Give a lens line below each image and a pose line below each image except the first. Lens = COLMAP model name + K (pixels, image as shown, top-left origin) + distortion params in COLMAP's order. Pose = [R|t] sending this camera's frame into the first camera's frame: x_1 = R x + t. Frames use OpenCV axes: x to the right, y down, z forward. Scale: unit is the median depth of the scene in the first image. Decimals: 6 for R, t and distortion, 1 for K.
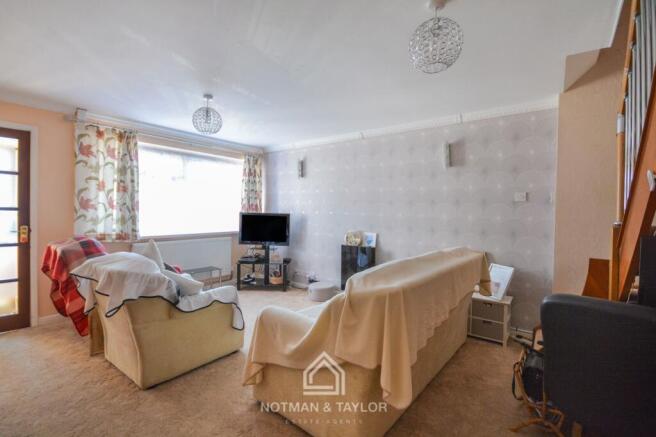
lens RADIAL K [[300.5, 0, 328.8], [0, 300.5, 221.3], [0, 0, 1]] dist [0.026318, -0.000093]
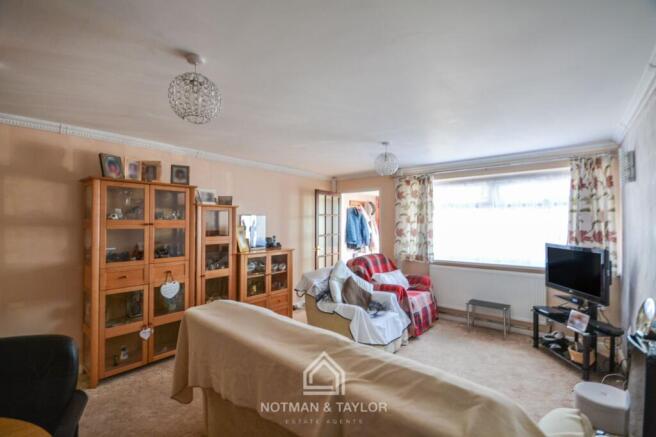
lens RADIAL K [[300.5, 0, 328.8], [0, 300.5, 221.3], [0, 0, 1]] dist [0.026318, -0.000093]
pose [[-0.011725, -0.022592, -0.999676, 0.585093], [-0.034252, 0.999167, -0.022179, -0.060486], [0.999344, 0.033981, -0.012489, 0.618424]]
